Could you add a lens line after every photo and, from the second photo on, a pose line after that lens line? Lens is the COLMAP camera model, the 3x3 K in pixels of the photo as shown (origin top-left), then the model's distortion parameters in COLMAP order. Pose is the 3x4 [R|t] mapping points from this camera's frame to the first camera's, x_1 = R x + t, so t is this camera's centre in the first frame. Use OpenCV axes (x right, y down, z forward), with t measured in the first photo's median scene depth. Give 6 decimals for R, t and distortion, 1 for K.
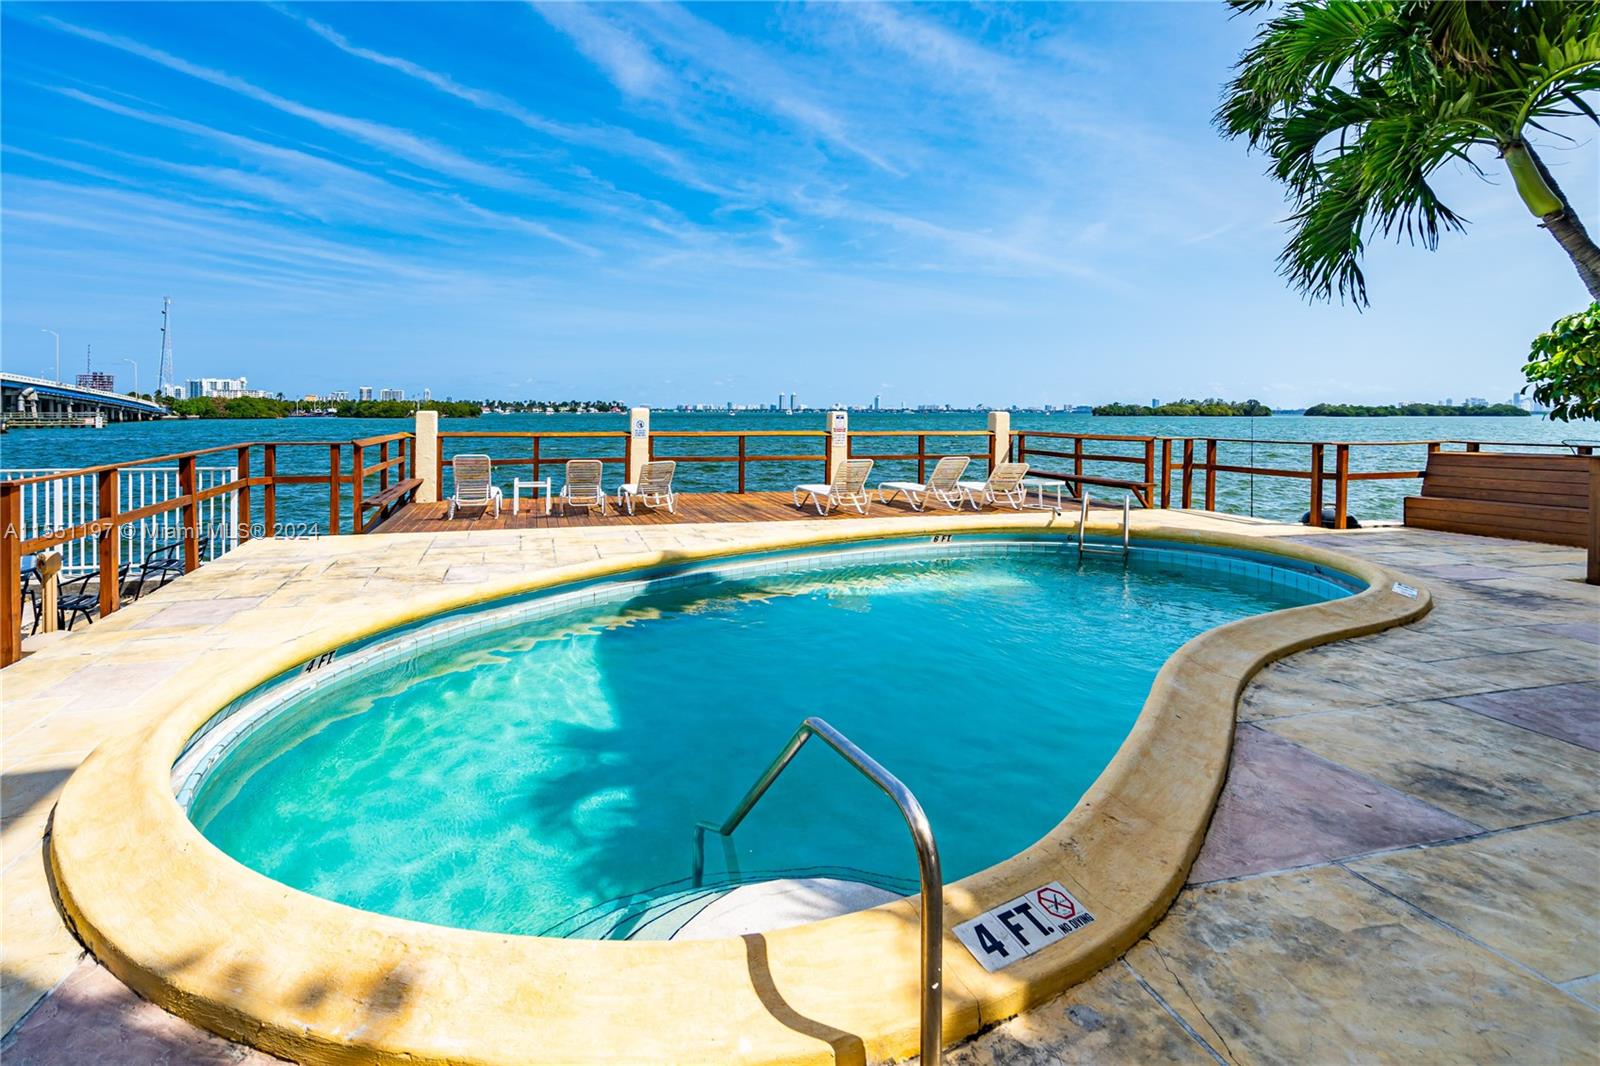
lens RADIAL K [[729.7, 0, 807.8], [0, 729.7, 533.2], [0, 0, 1]] dist [0.001032, -0.000302]
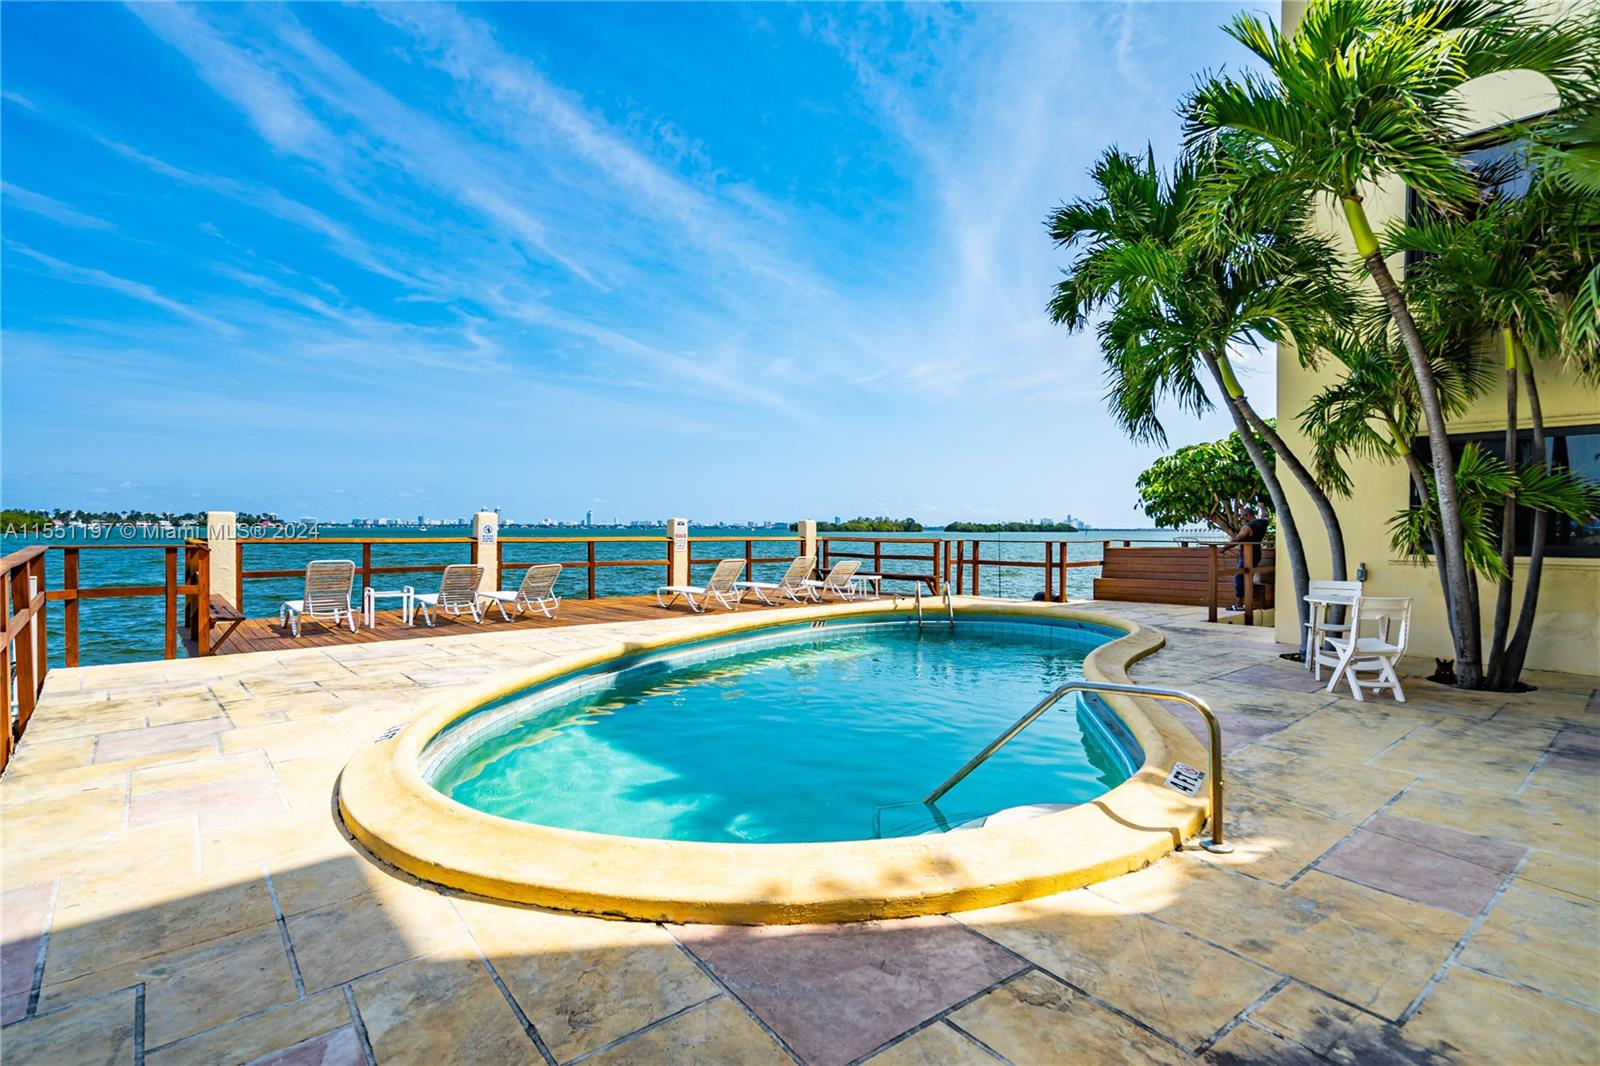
lens RADIAL K [[756.9, 0, 799.8], [0, 756.9, 644.8], [0, 0, 1]] dist [0.004455, 0.001200]
pose [[0.891089, -0.066768, 0.448890, -0.140886], [0.075468, 0.997147, -0.001494, 0.014376], [-0.447510, 0.035208, 0.893586, -0.026069]]
